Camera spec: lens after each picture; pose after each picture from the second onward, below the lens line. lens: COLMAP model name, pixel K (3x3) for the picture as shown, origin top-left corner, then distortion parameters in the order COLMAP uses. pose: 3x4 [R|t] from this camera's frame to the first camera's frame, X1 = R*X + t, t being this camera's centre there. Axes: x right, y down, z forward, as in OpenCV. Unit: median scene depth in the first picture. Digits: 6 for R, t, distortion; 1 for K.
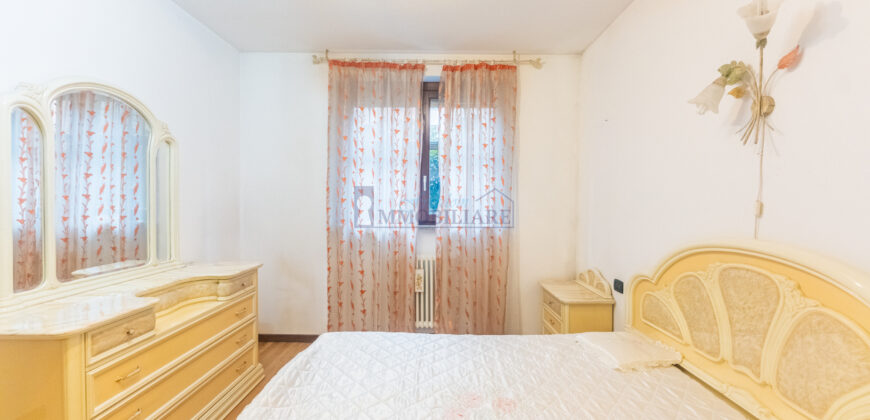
lens RADIAL K [[345.7, 0, 435.5], [0, 345.7, 207.7], [0, 0, 1]] dist [0.001240, -0.001575]
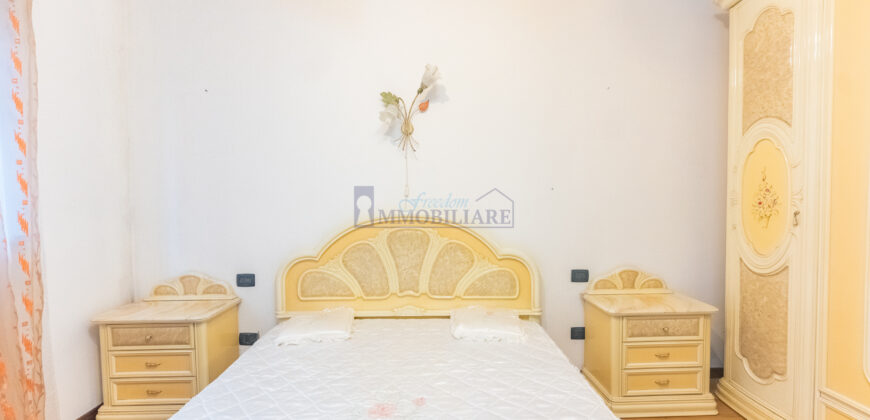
lens RADIAL K [[345.7, 0, 435.6], [0, 345.7, 207.5], [0, 0, 1]] dist [0.001240, -0.001575]
pose [[-0.011742, -0.040147, 0.999125, -0.369194], [0.025995, 0.998844, 0.040441, 0.008783], [-0.999593, 0.026447, -0.010685, 0.476403]]
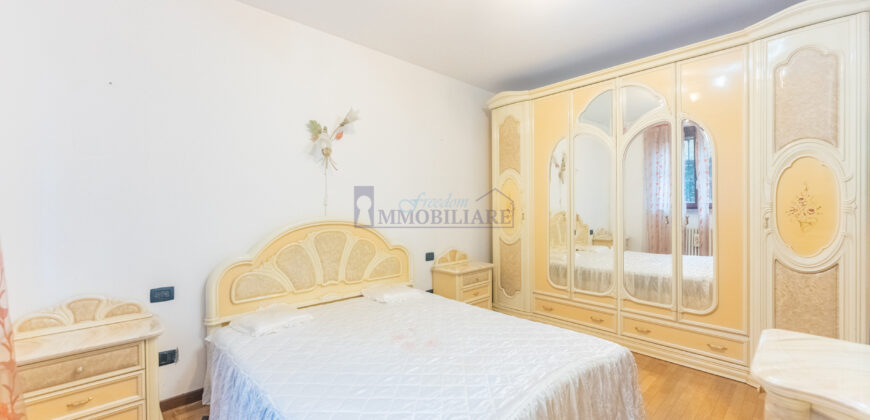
lens RADIAL K [[345.7, 0, 431.5], [0, 345.7, 207.2], [0, 0, 1]] dist [0.001240, -0.001575]
pose [[-0.676493, -0.007350, 0.736412, -0.520411], [0.012813, 0.999681, 0.021748, 0.000932], [-0.736338, 0.024148, -0.676183, 1.031267]]
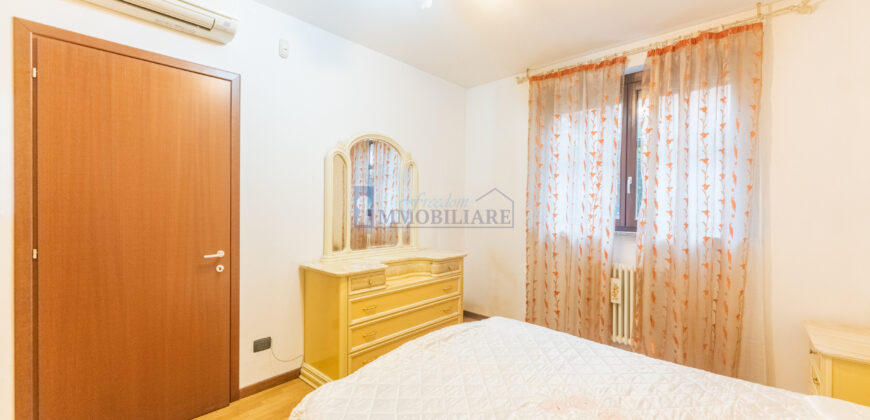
lens RADIAL K [[345.7, 0, 435.3], [0, 345.7, 209.0], [0, 0, 1]] dist [0.001240, -0.001575]
pose [[0.738209, 0.004423, -0.674558, 0.260373], [-0.014732, 0.999846, -0.009566, 0.009913], [0.674412, 0.017000, 0.738160, -0.013850]]
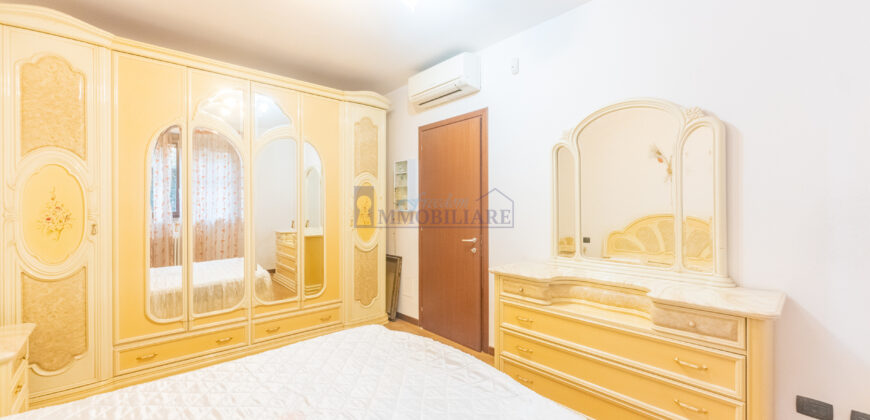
lens RADIAL K [[345.7, 0, 432.0], [0, 345.7, 211.2], [0, 0, 1]] dist [0.001240, -0.001575]
pose [[-0.751282, -0.003649, -0.659971, 0.207107], [-0.012176, 0.999891, 0.008332, 0.009635], [0.659869, 0.014295, -0.751245, 1.025004]]
